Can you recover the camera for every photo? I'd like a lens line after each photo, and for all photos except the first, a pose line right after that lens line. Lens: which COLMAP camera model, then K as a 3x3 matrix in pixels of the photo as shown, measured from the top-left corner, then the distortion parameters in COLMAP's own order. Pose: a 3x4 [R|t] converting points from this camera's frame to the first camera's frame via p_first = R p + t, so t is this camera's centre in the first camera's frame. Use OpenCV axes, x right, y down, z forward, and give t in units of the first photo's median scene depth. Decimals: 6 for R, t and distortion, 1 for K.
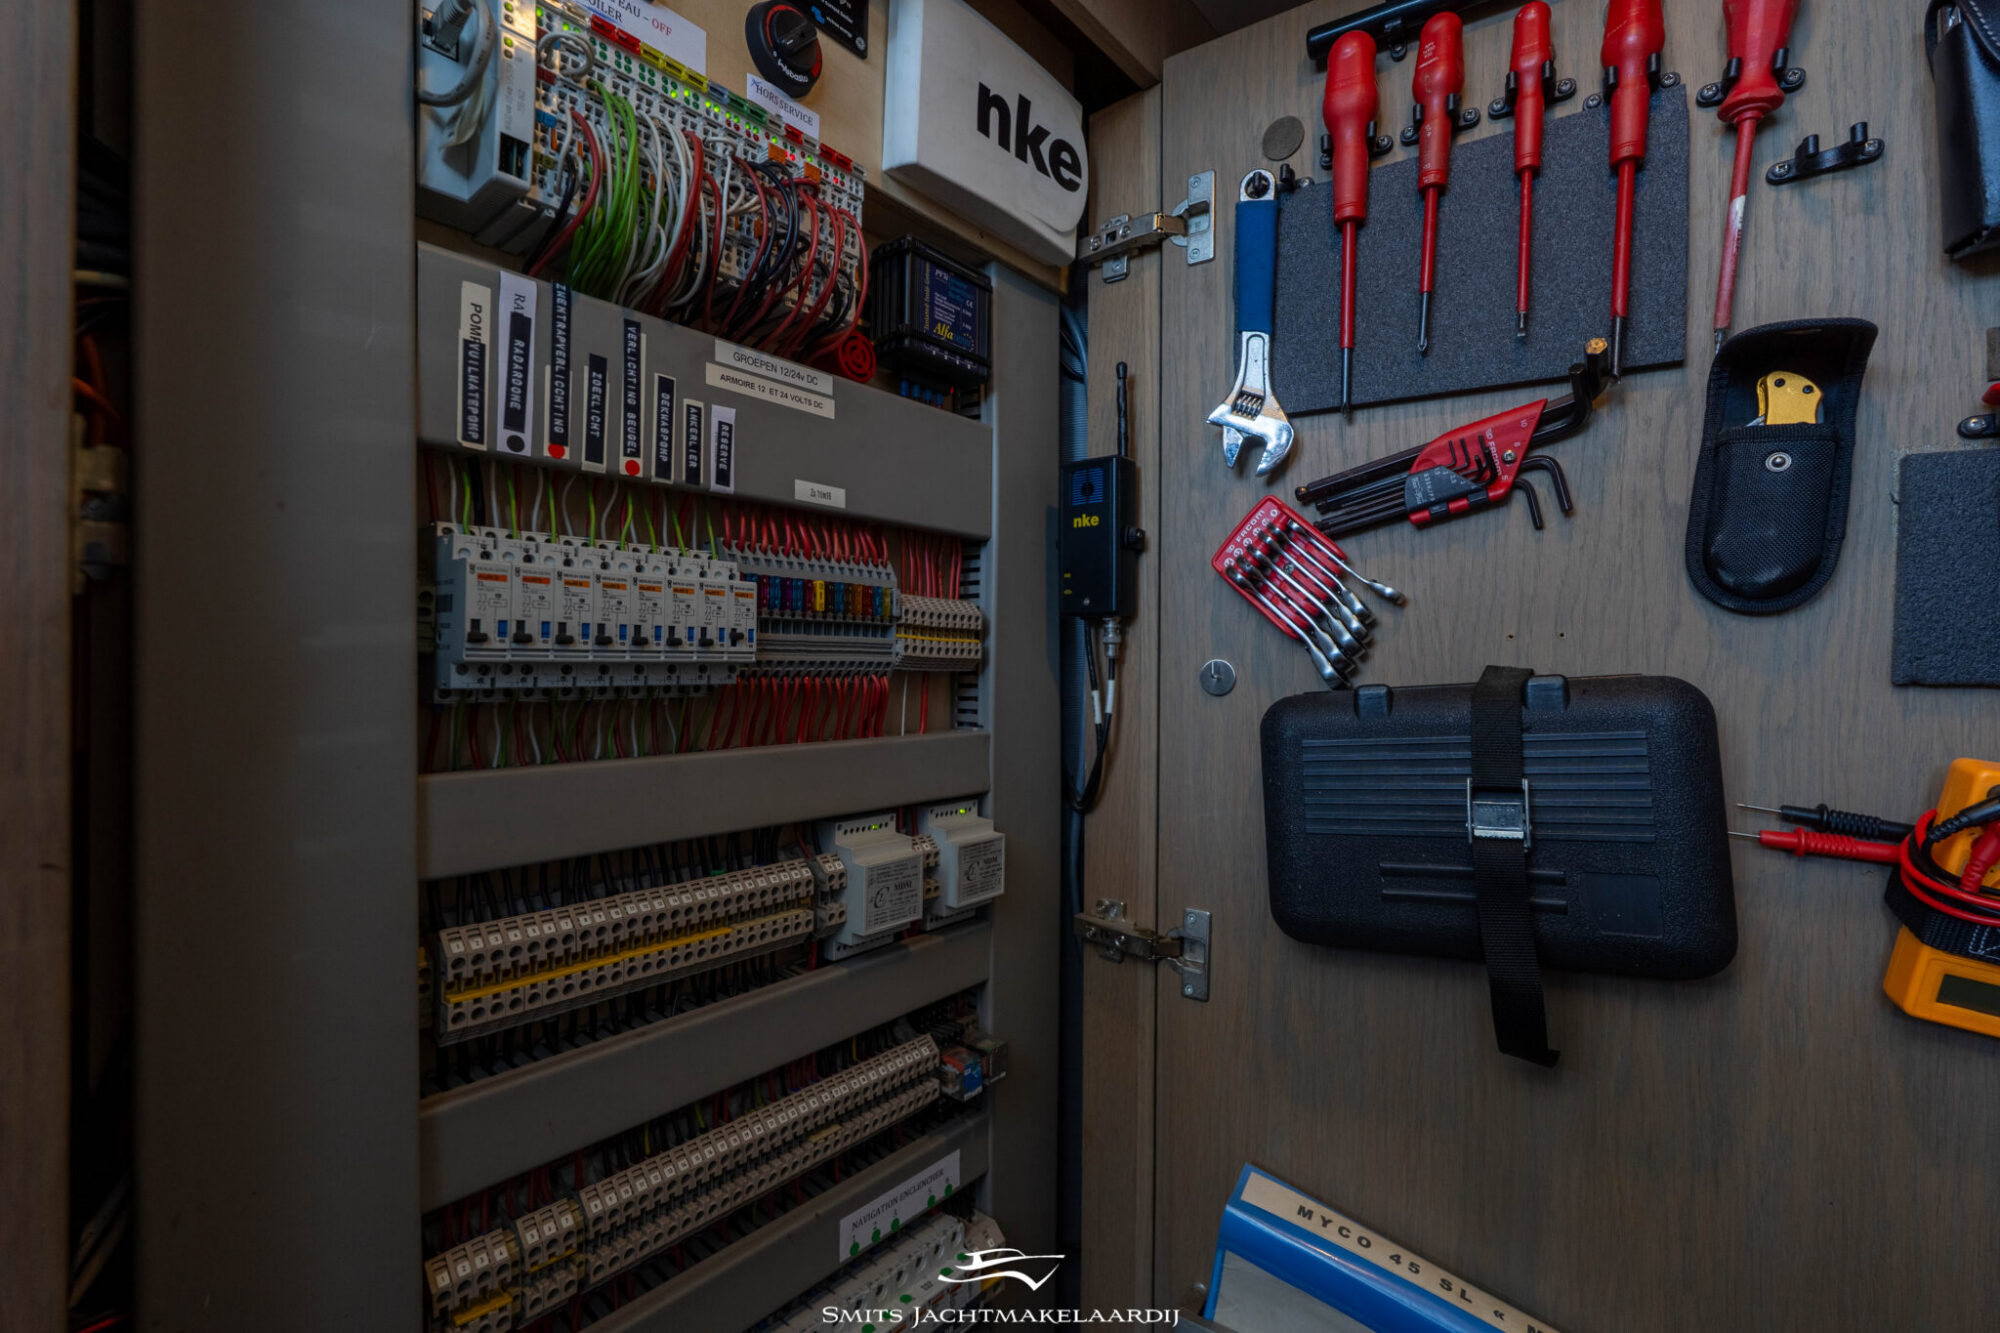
lens RADIAL K [[906.8, 0, 994.8], [0, 906.8, 655.7], [0, 0, 1]] dist [-0.002365, 0.000067]
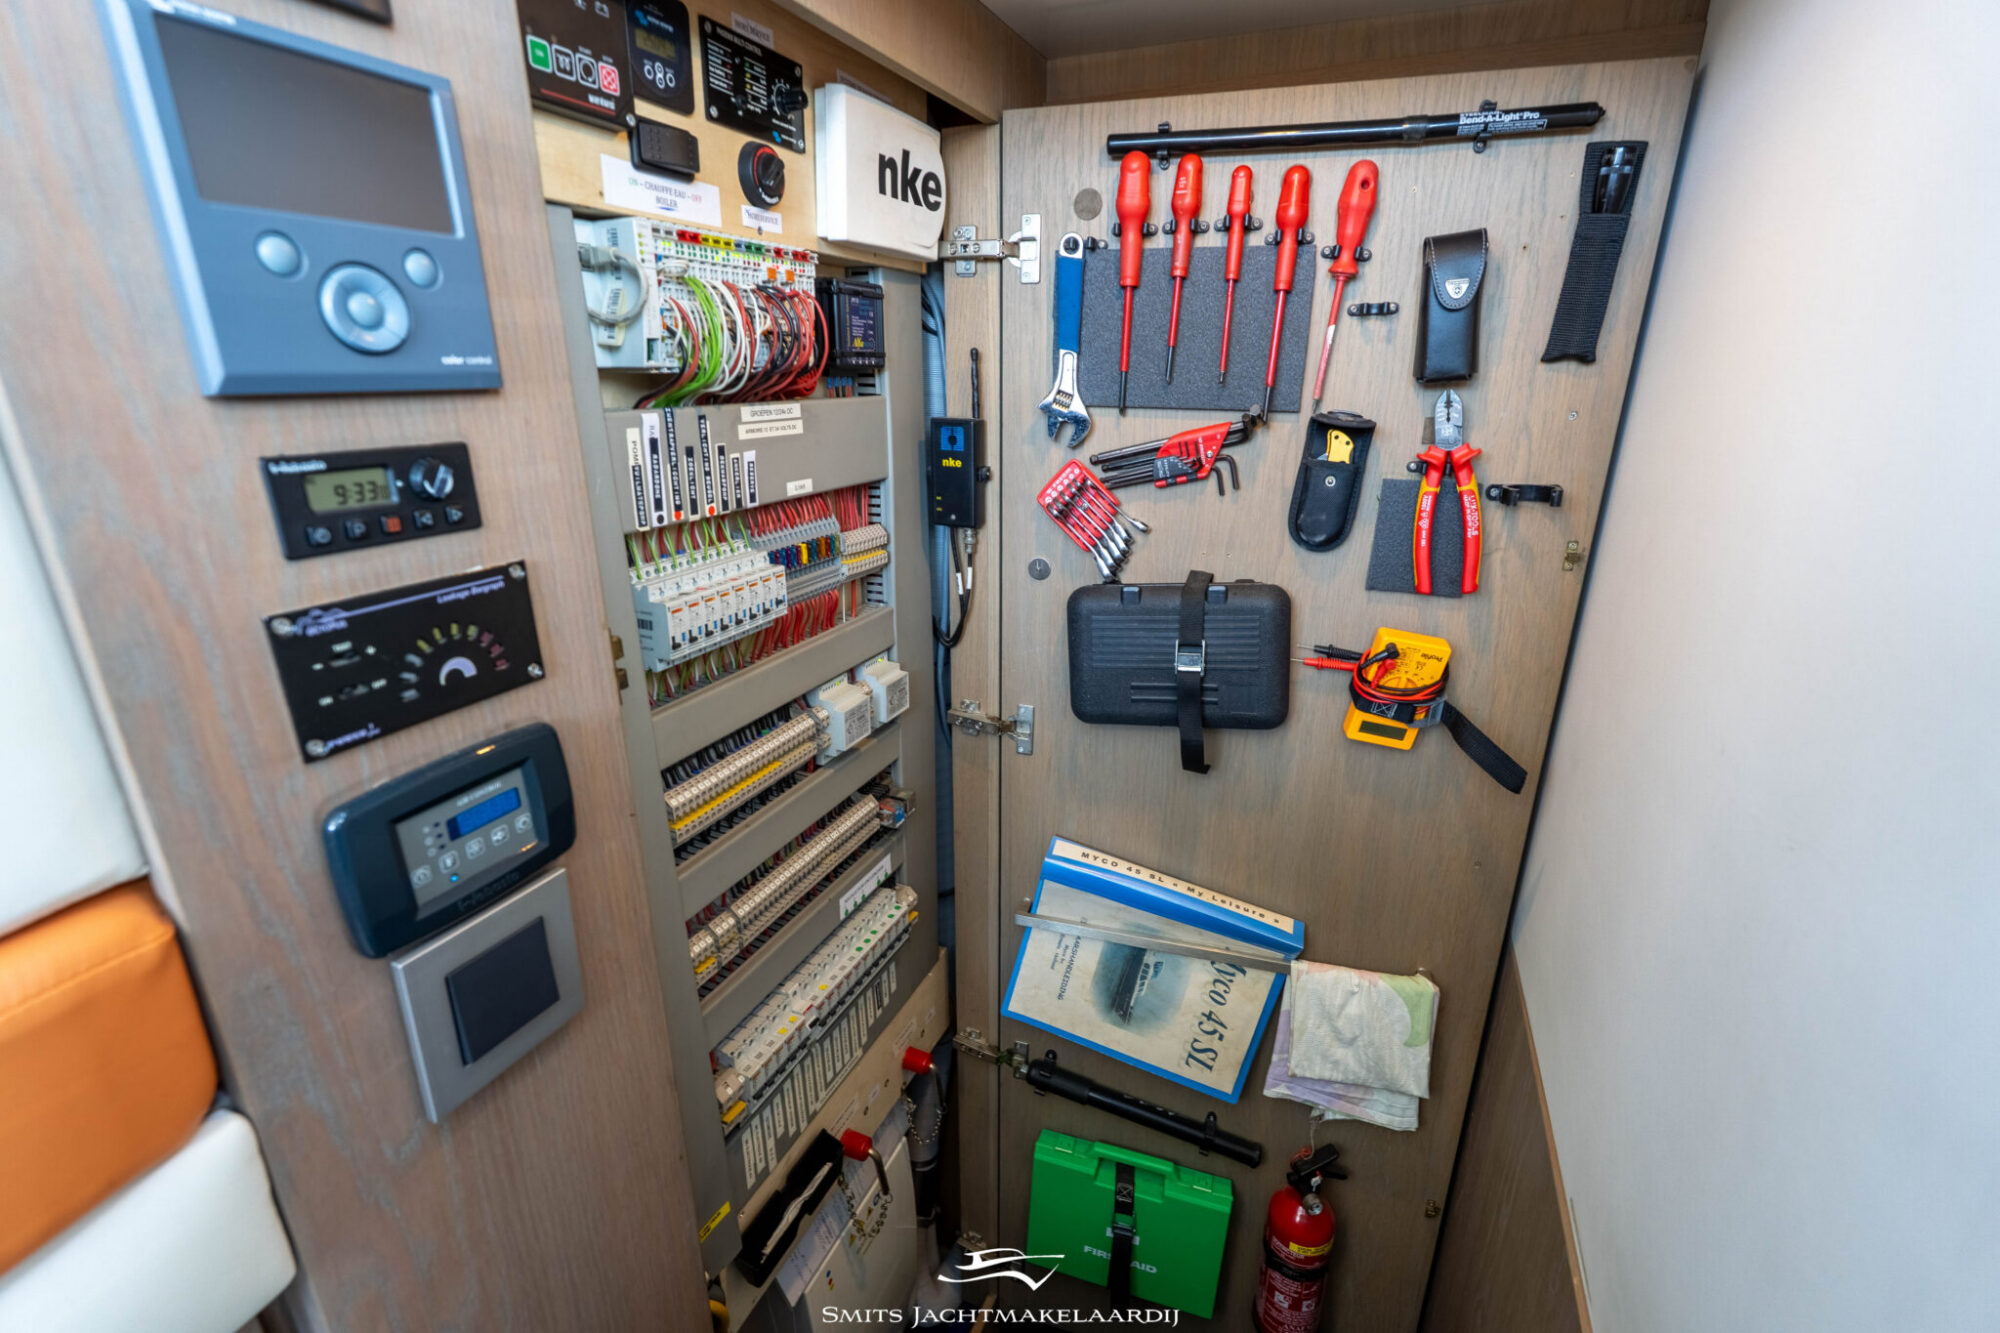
lens RADIAL K [[906.8, 0, 1014.5], [0, 906.8, 677.2], [0, 0, 1]] dist [-0.002365, 0.000067]
pose [[0.954921, -0.099366, 0.279737, -0.306991], [-0.000023, 0.942293, 0.334791, -0.388875], [-0.296861, -0.319705, 0.899812, -0.569299]]
